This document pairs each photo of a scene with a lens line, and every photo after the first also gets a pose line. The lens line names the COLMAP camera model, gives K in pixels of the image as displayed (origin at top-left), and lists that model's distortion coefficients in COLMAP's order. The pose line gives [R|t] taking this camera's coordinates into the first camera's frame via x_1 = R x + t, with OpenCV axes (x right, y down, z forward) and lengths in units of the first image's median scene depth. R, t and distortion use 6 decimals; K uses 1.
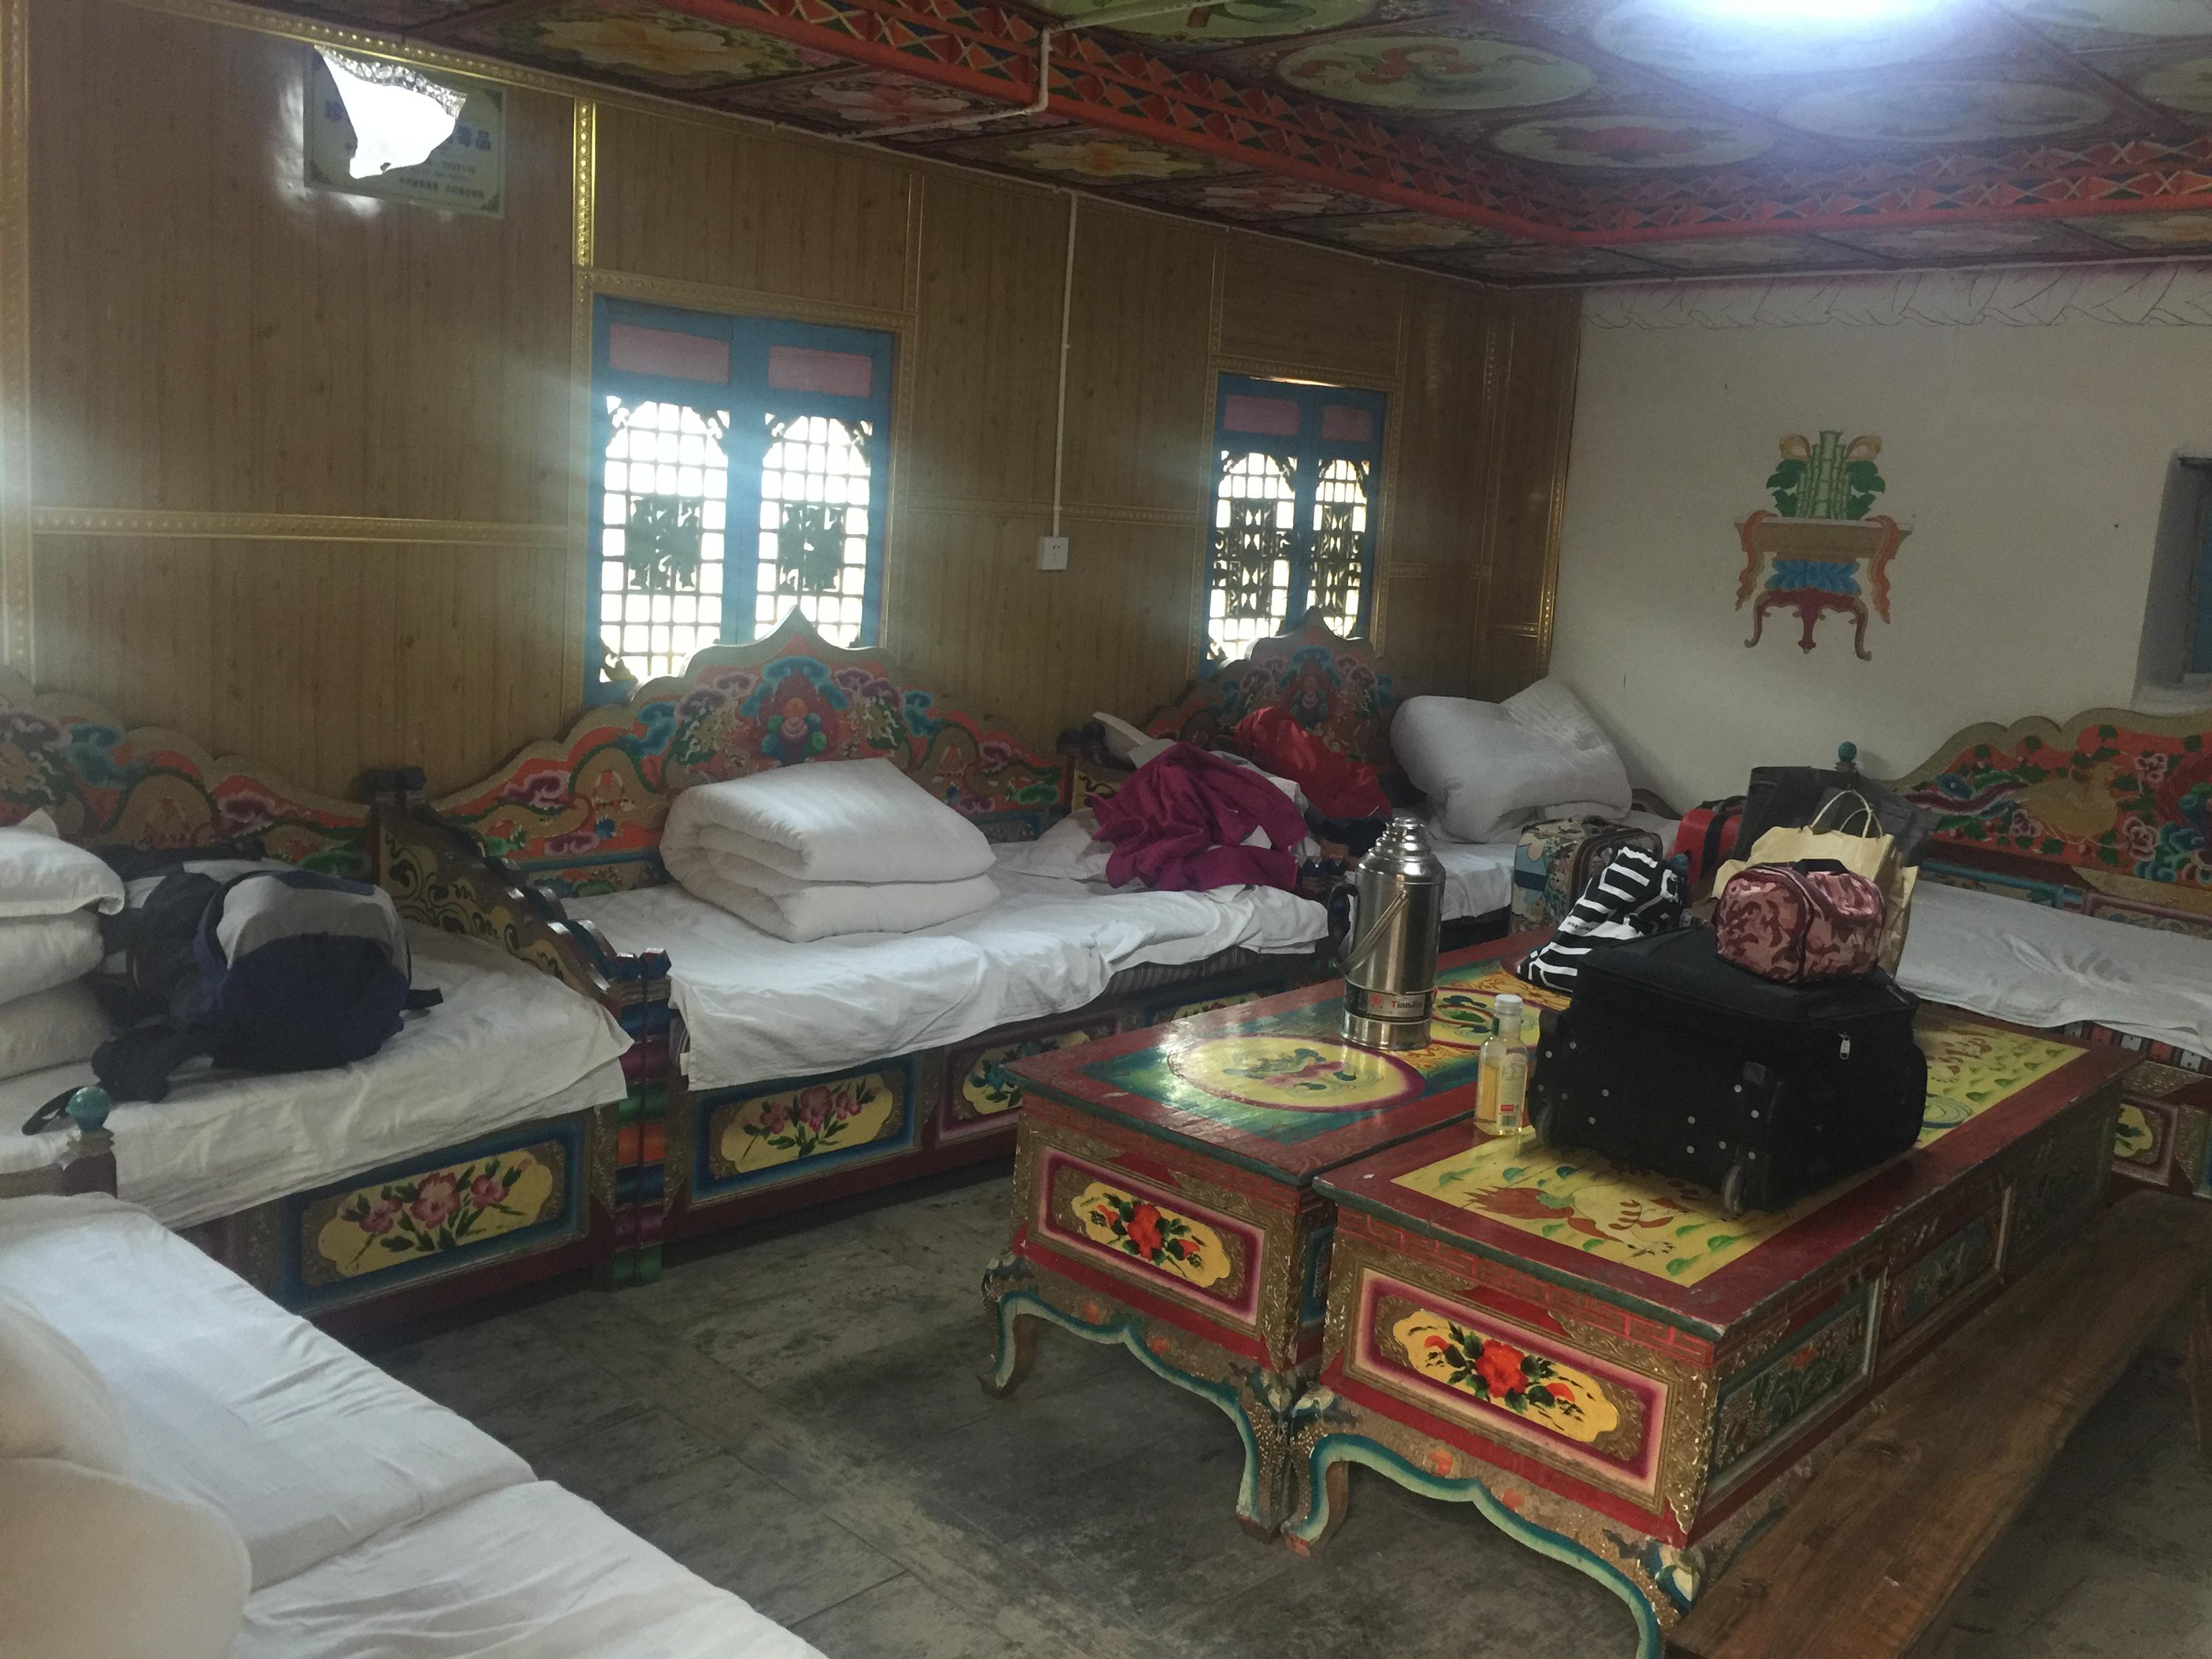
lens RADIAL K [[1890.6, 0, 1110.8], [0, 1890.6, 819.1], [0, 0, 1]] dist [0.086623, -0.138203]
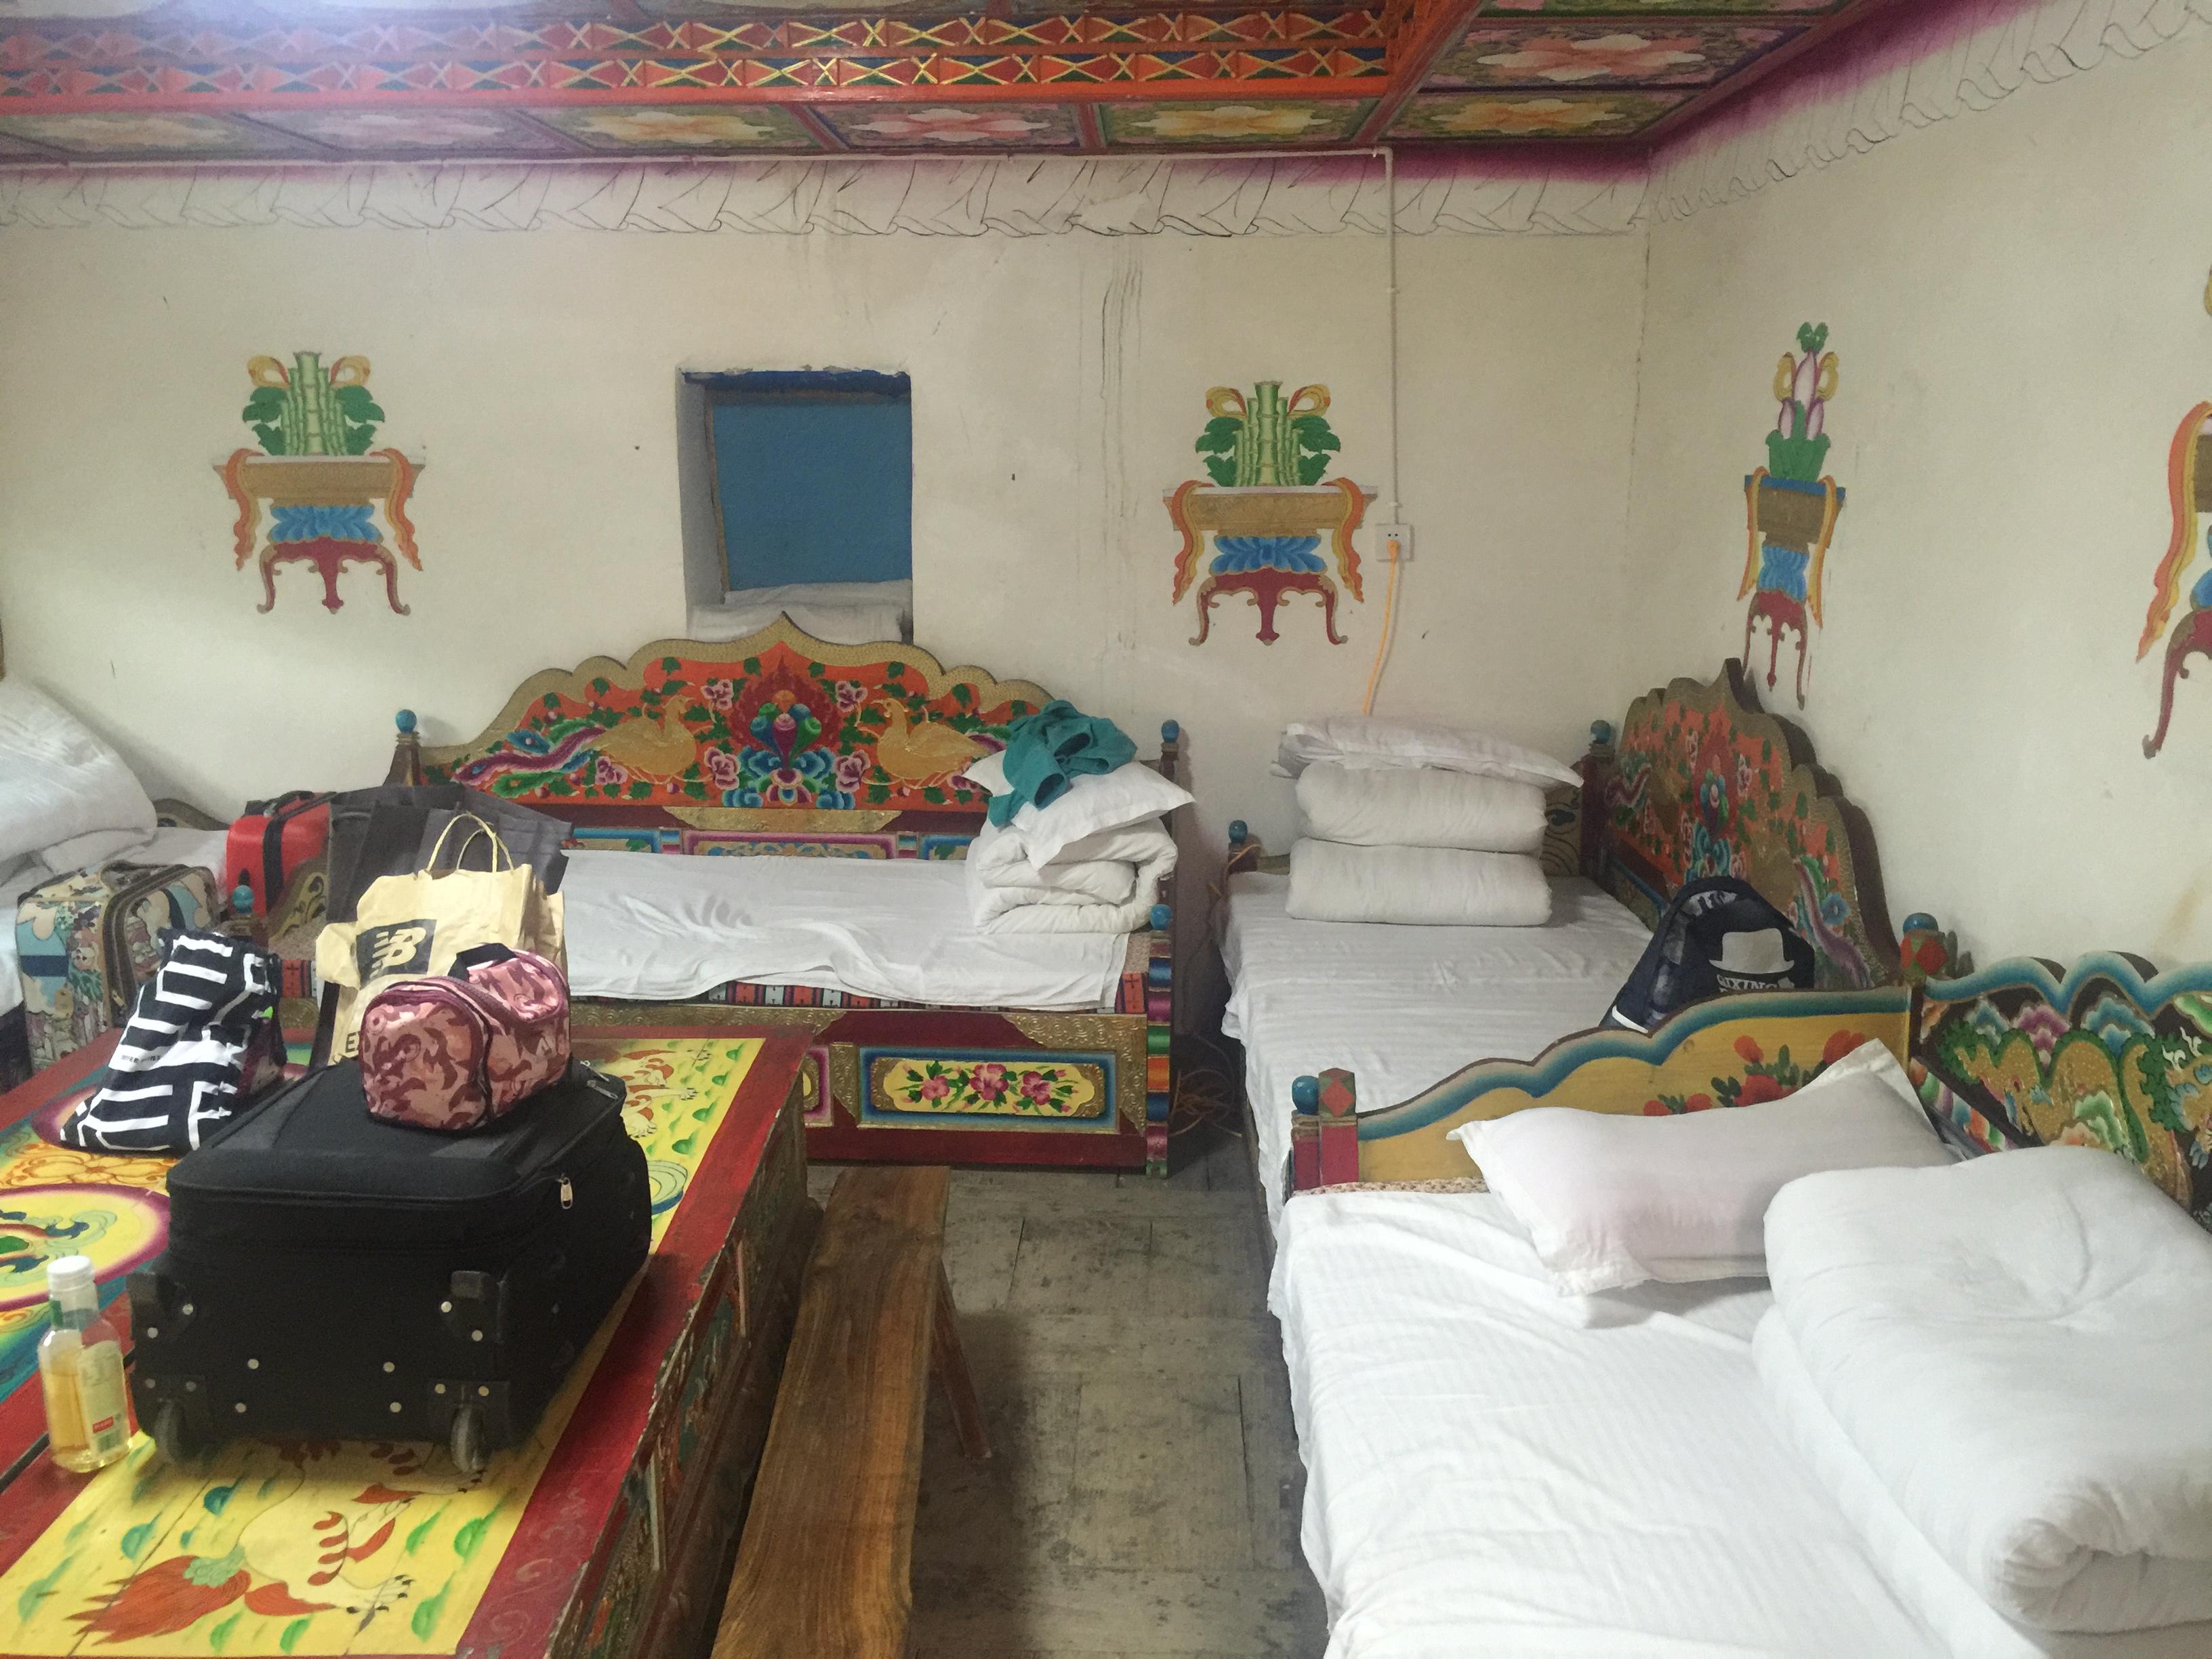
lens RADIAL K [[1890.6, 0, 1110.8], [0, 1890.6, 819.1], [0, 0, 1]] dist [0.086623, -0.138203]
pose [[0.724560, -0.195065, 0.661031, 0.037125], [0.163021, 0.980402, 0.110621, -0.040640], [-0.669654, 0.027610, 0.742159, 0.155017]]
